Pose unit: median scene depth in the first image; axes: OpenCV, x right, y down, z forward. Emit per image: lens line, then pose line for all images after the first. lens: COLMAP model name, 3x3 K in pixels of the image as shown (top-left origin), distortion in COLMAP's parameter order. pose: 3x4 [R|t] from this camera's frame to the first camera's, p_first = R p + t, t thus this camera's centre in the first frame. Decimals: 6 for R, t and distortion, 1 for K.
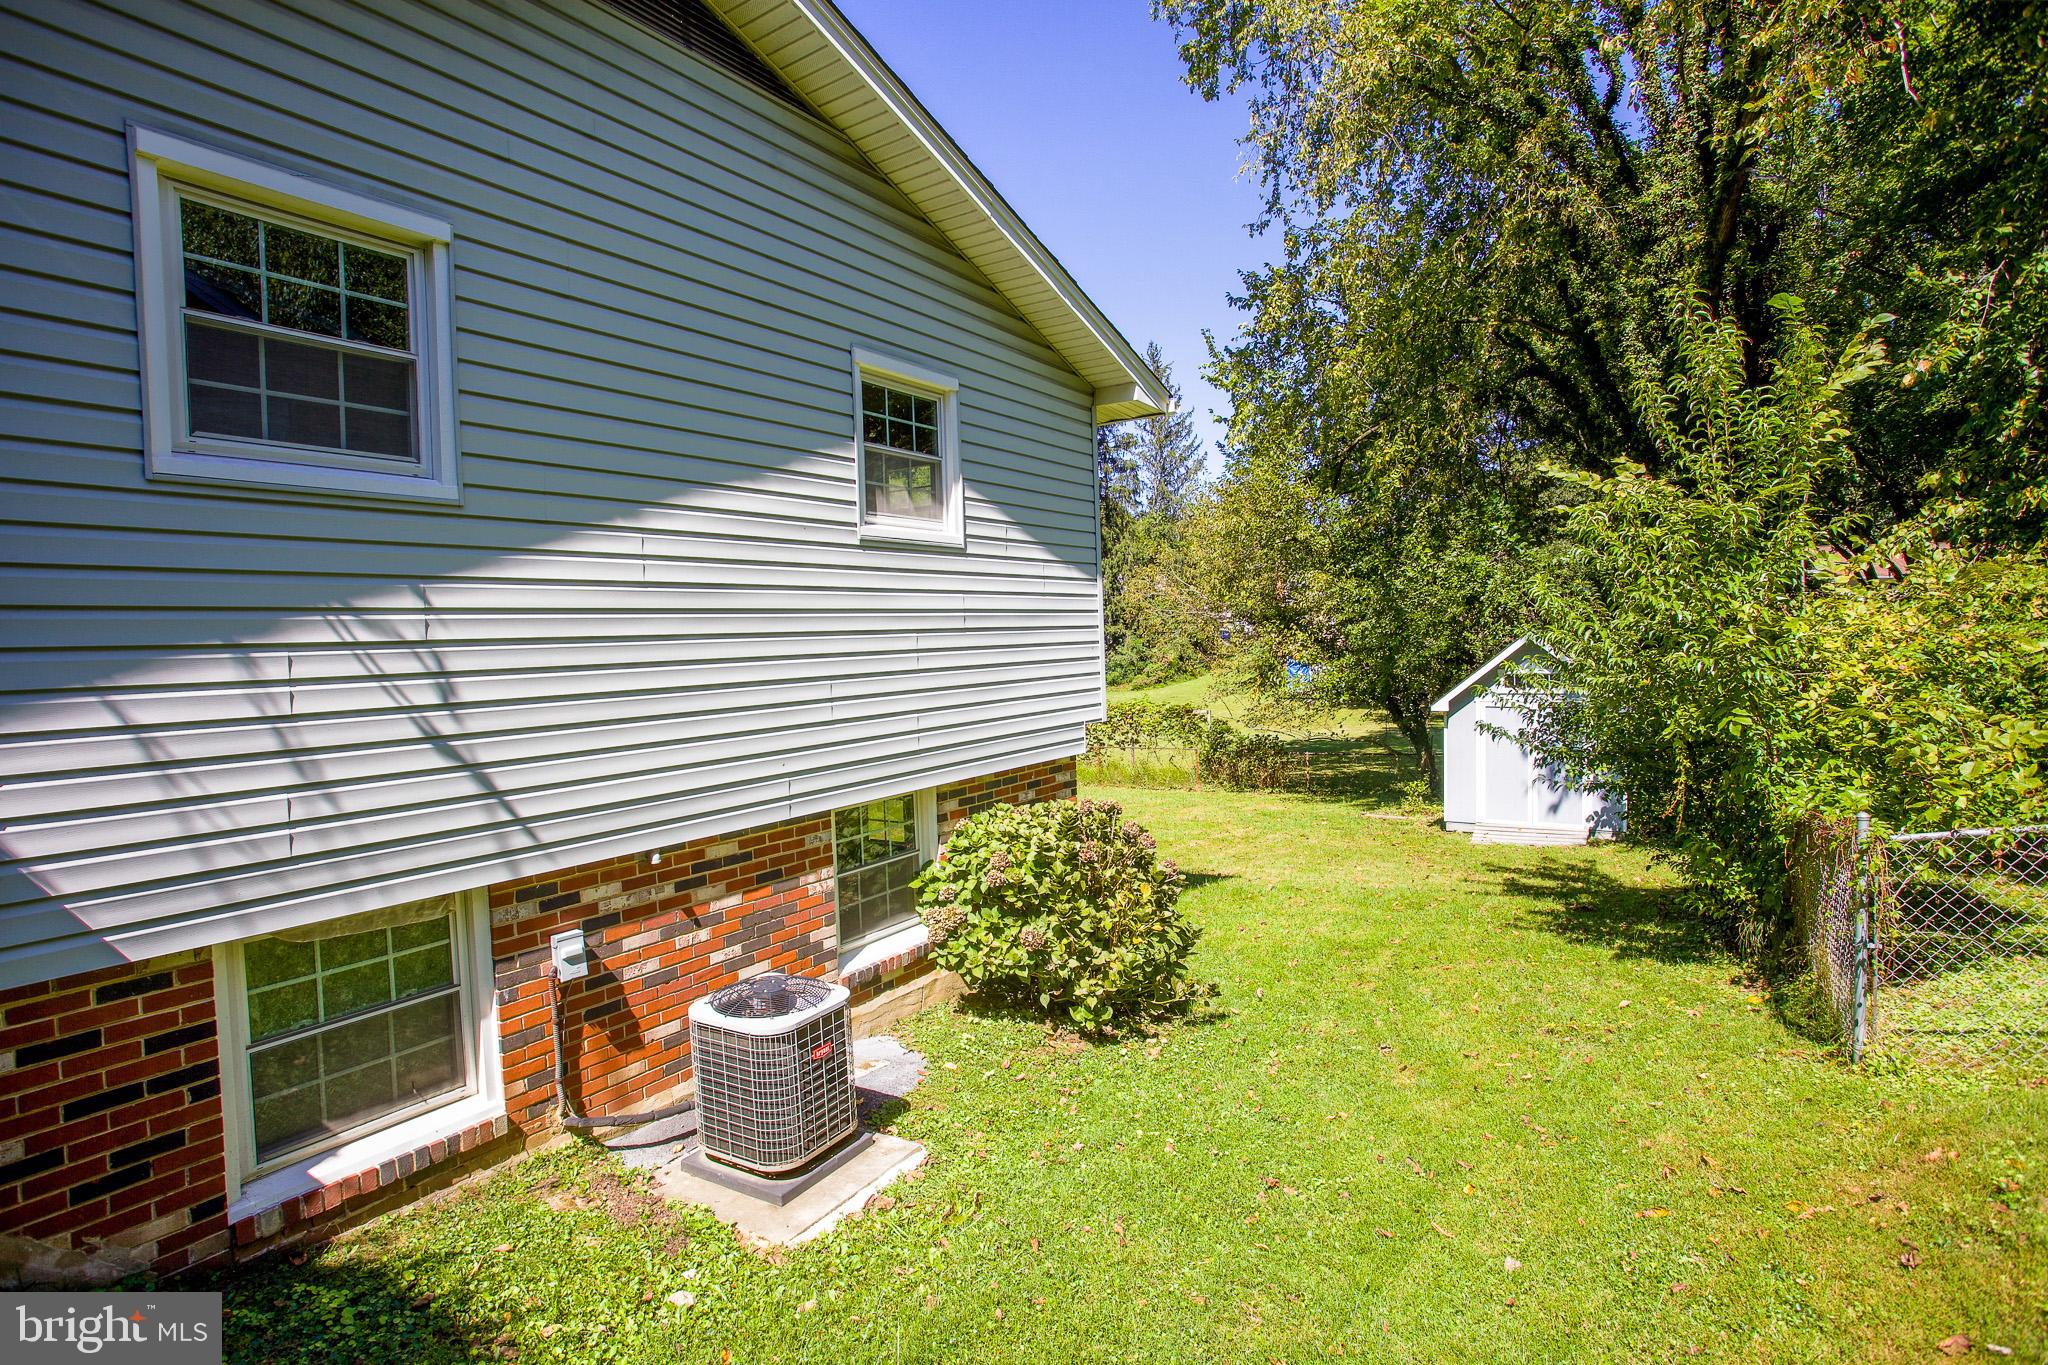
lens RADIAL K [[1169.7, 0, 1026.8], [0, 1169.7, 672.5], [0, 0, 1]] dist [-0.001449, -0.000209]
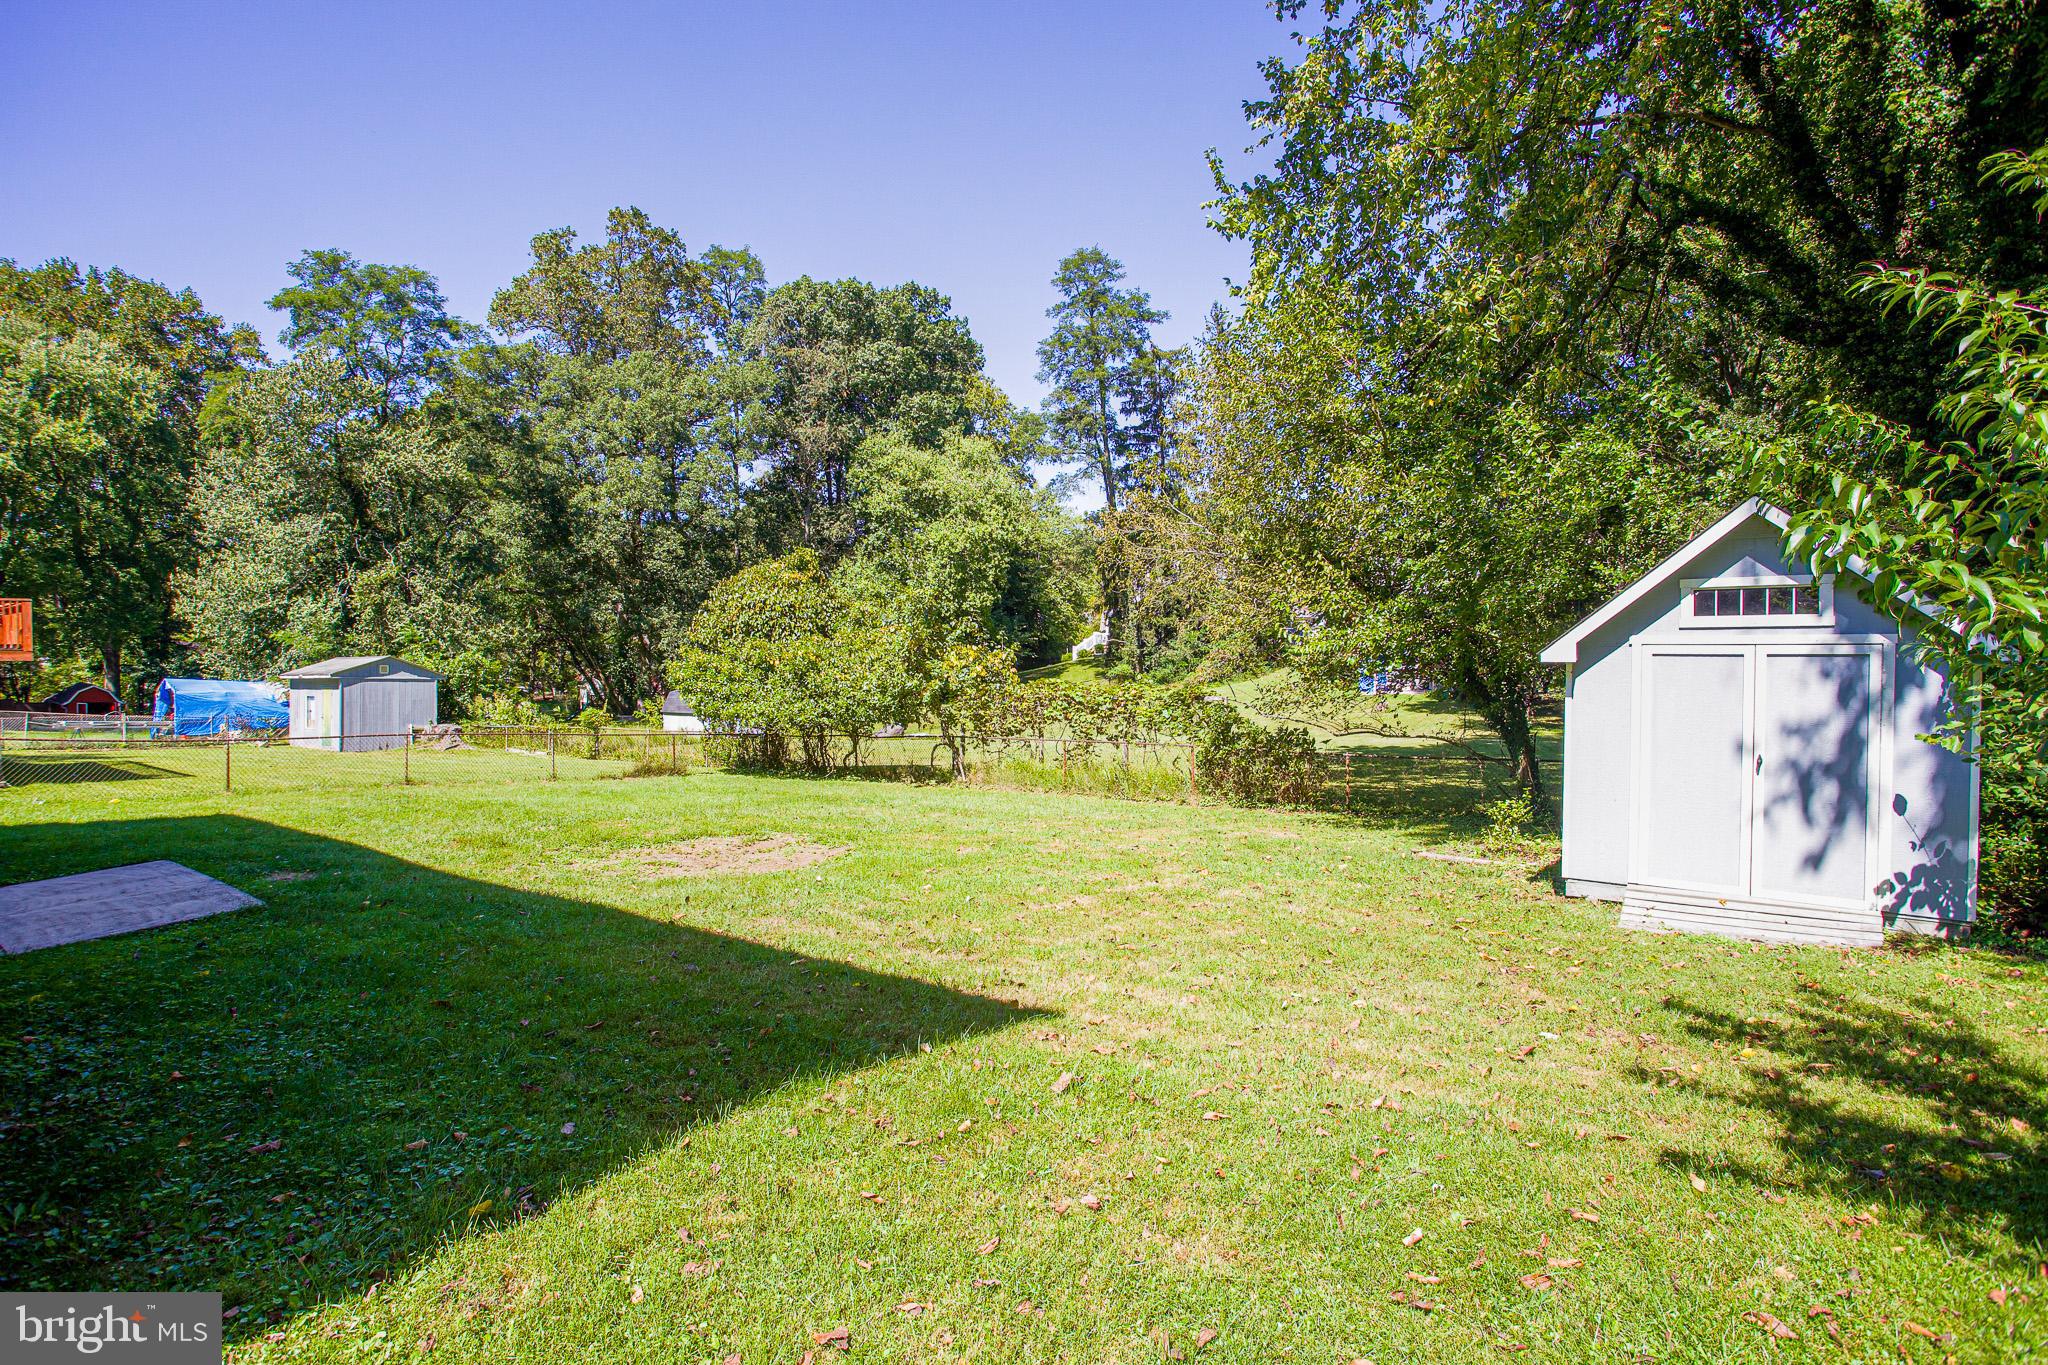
lens RADIAL K [[1069.9, 0, 1011.8], [0, 1069.9, 671.3], [0, 0, 1]] dist [-0.065516, 0.032307]
pose [[0.991750, 0.026888, -0.125332, 0.122436], [-0.029228, 0.999431, -0.016864, 0.036883], [0.124807, 0.020388, 0.991972, 0.361106]]
